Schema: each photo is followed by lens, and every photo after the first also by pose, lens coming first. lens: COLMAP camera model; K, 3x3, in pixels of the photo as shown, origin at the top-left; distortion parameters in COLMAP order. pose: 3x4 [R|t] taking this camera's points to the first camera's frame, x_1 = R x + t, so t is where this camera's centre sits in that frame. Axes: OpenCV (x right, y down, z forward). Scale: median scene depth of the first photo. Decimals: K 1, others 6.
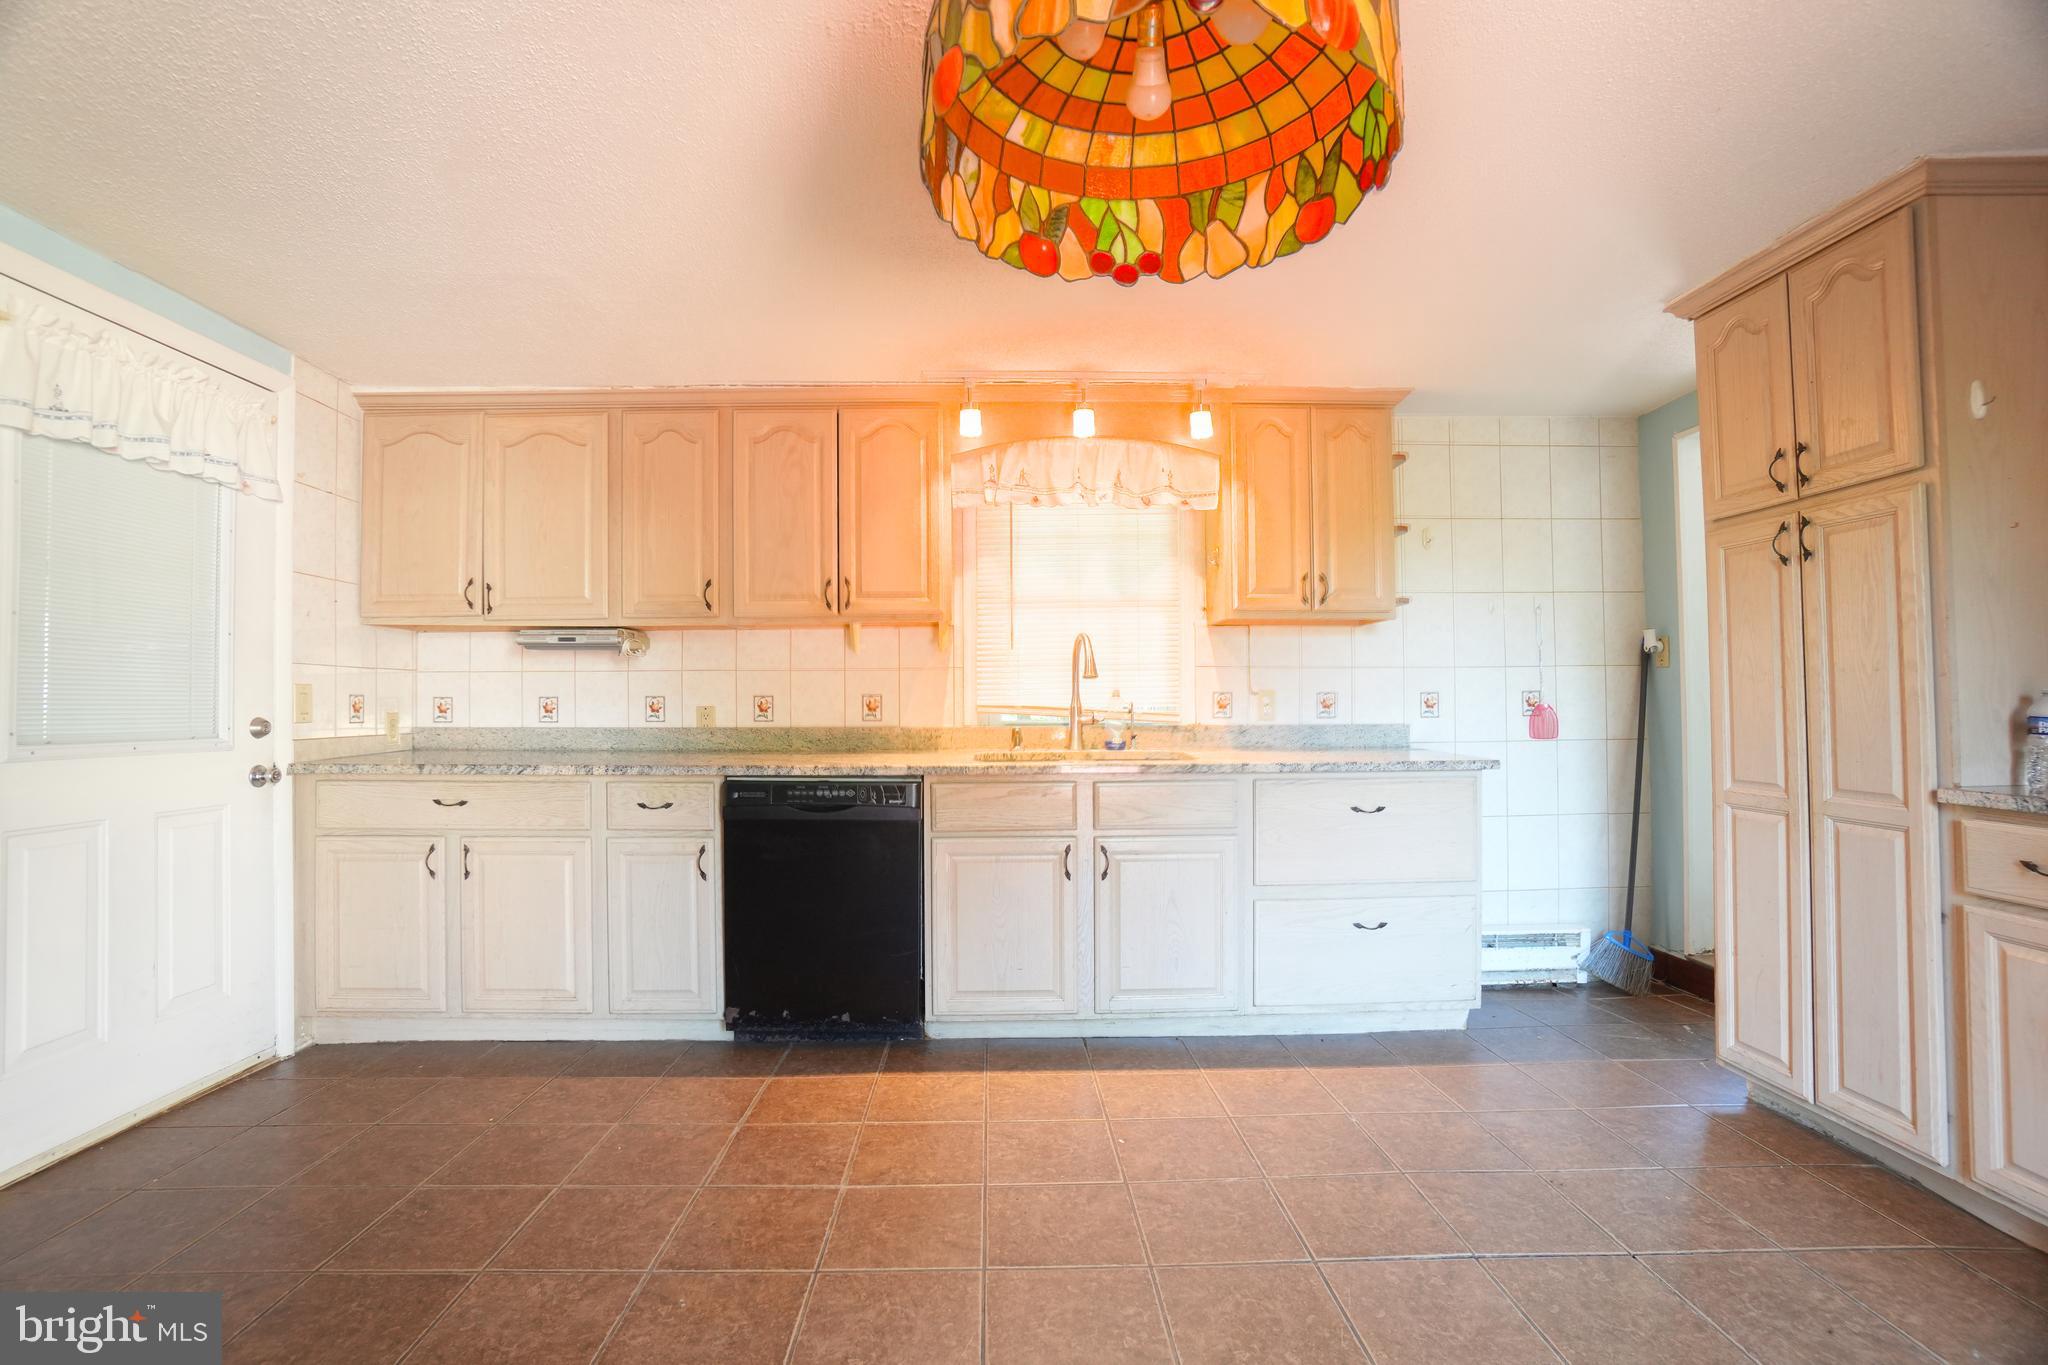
lens RADIAL K [[911.6, 0, 1006.2], [0, 911.6, 675.5], [0, 0, 1]] dist [-0.074064, 0.024586]
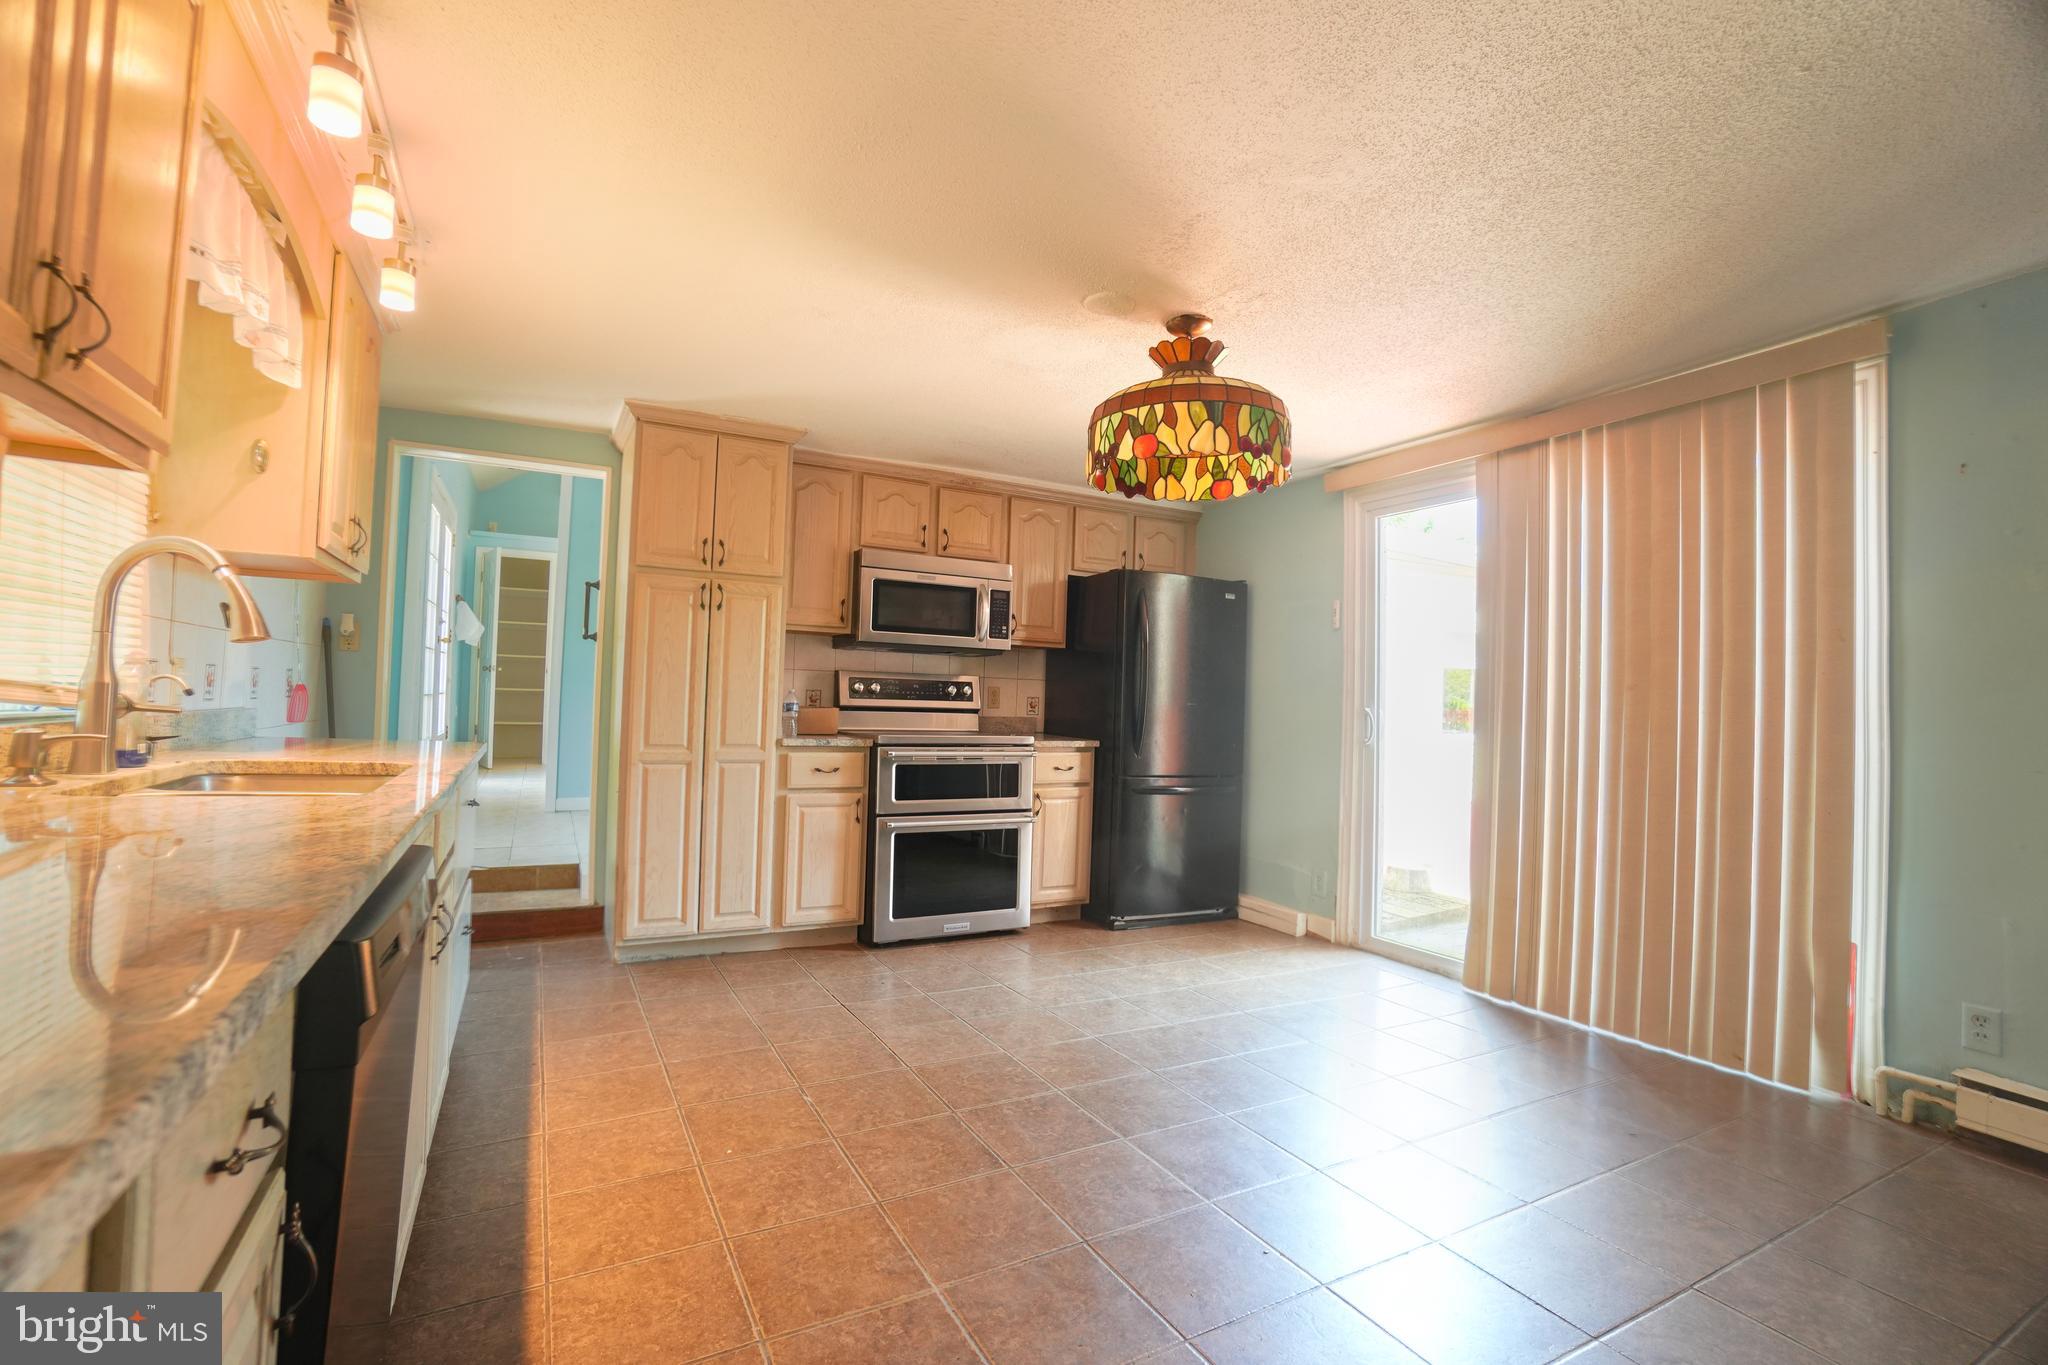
lens RADIAL K [[915.9, 0, 1008.5], [0, 915.9, 681.7], [0, 0, 1]] dist [-0.059823, 0.022059]
pose [[-0.448602, 0.009287, 0.893683, -0.782422], [-0.052463, 0.997948, -0.036706, 0.035621], [-0.892190, -0.063352, -0.447194, 1.103007]]
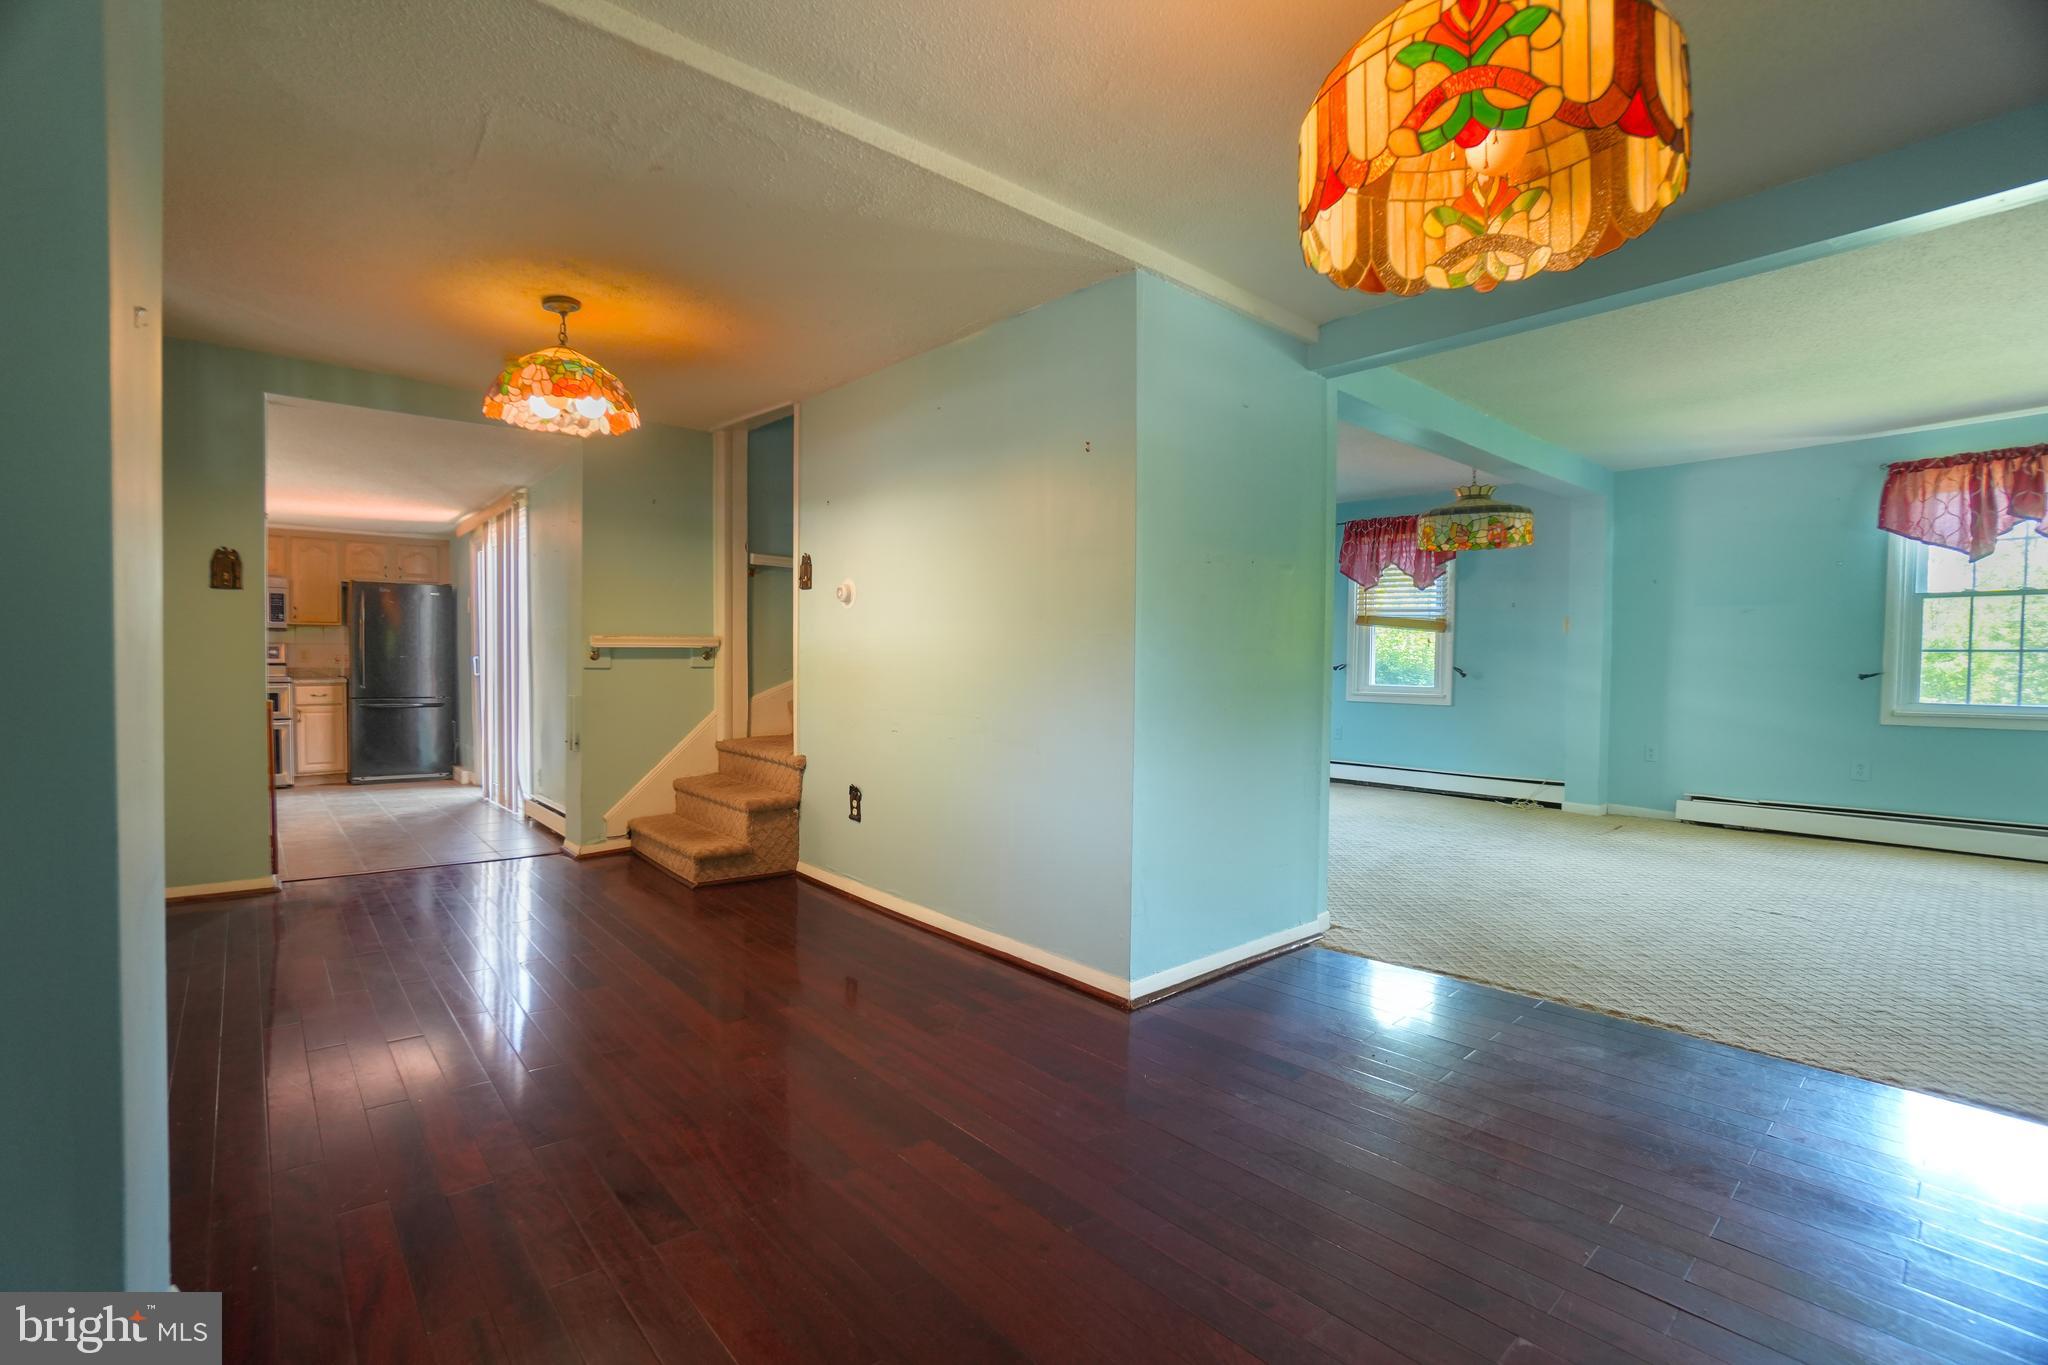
lens RADIAL K [[915.9, 0, 1008.5], [0, 915.9, 681.7], [0, 0, 1]] dist [-0.059823, 0.022059]
pose [[-0.637887, -0.017913, 0.769922, -3.125353], [-0.022526, 0.999736, 0.004597, 0.019614], [-0.769801, -0.014411, -0.638121, 0.307021]]
